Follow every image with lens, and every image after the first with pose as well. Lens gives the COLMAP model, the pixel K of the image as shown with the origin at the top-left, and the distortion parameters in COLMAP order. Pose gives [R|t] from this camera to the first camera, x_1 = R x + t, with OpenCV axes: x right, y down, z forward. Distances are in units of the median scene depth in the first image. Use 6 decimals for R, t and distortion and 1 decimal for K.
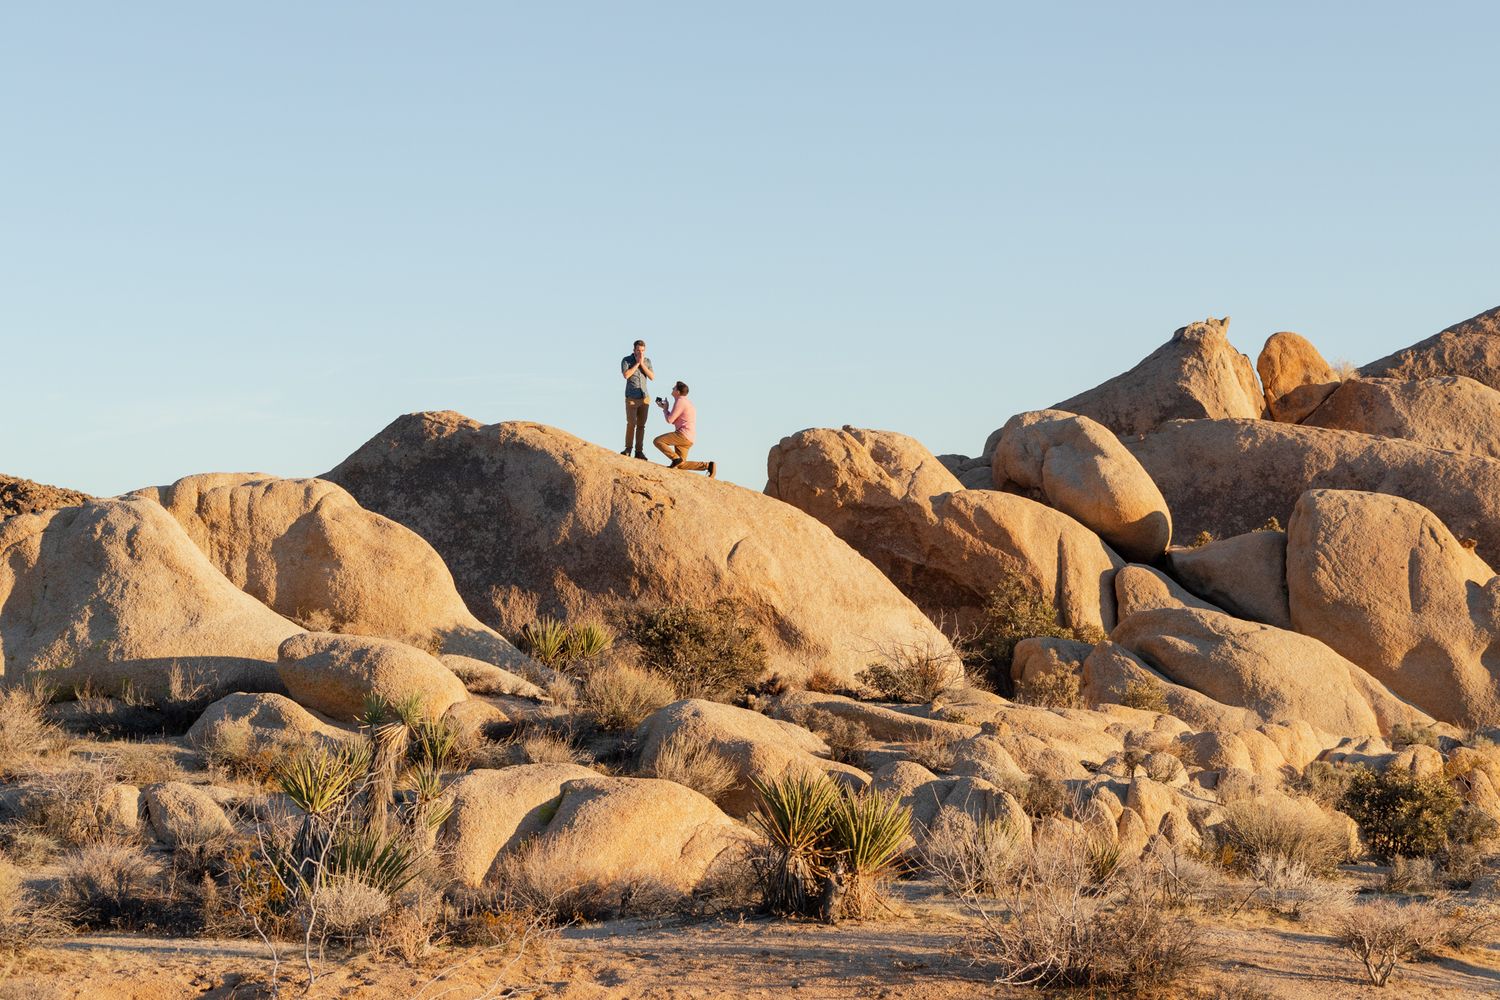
lens RADIAL K [[3299.6, 0, 751.8], [0, 3299.6, 499.2], [0, 0, 1]] dist [-0.038784, 0.000000]
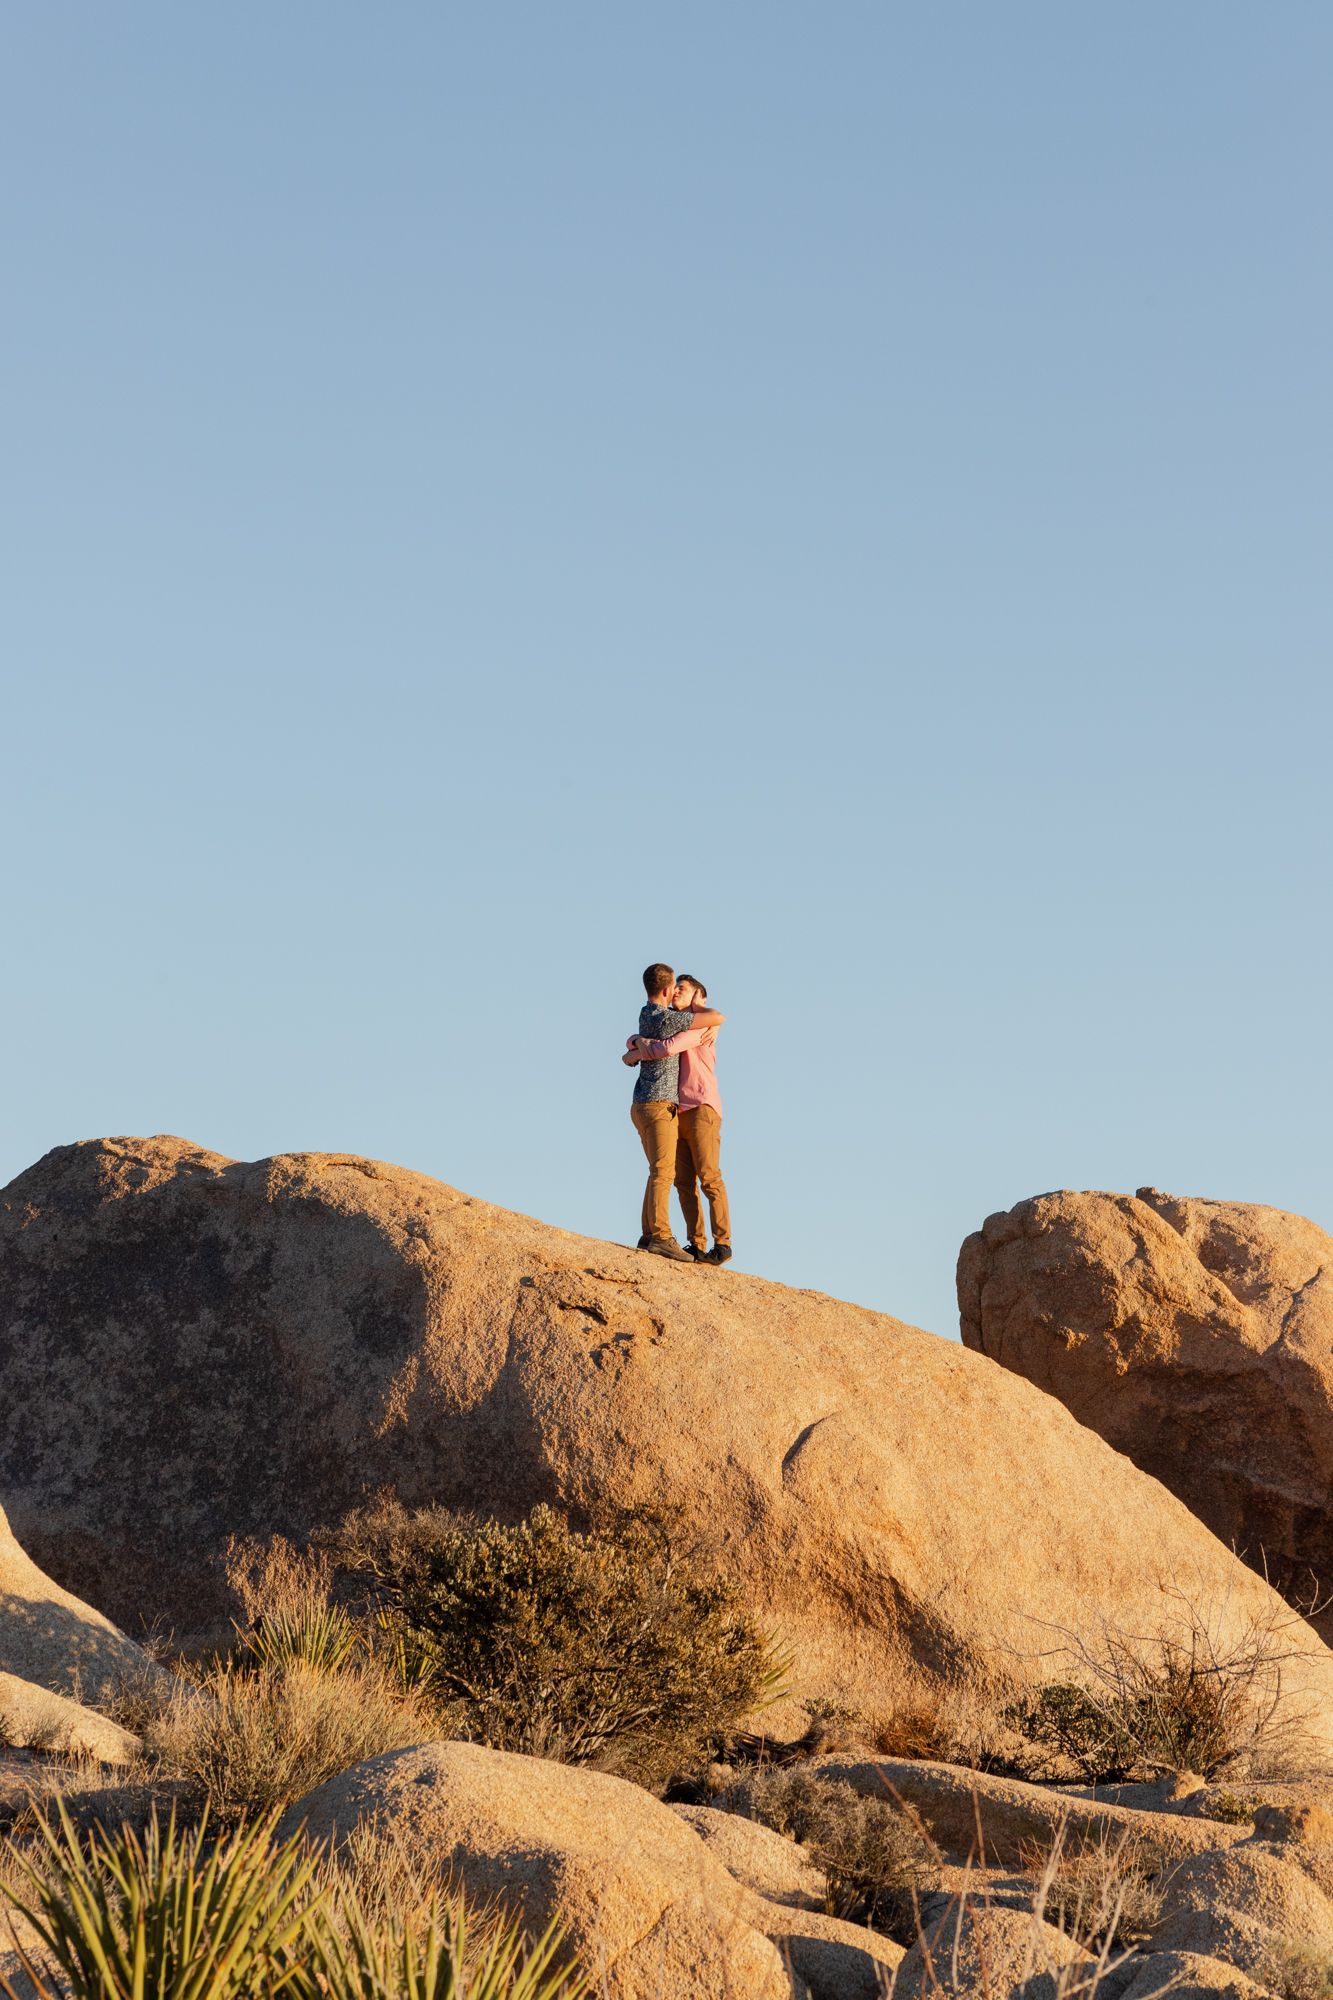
lens RADIAL K [[5719.0, 0, 663.7], [0, 5719.0, 1001.4], [0, 0, 1]] dist [-0.042015, 0.000000]
pose [[0.992901, -0.015976, -0.117864, 0.060526], [0.003446, 0.994386, -0.105761, 0.035059], [0.118892, 0.104604, 0.987382, 0.290119]]
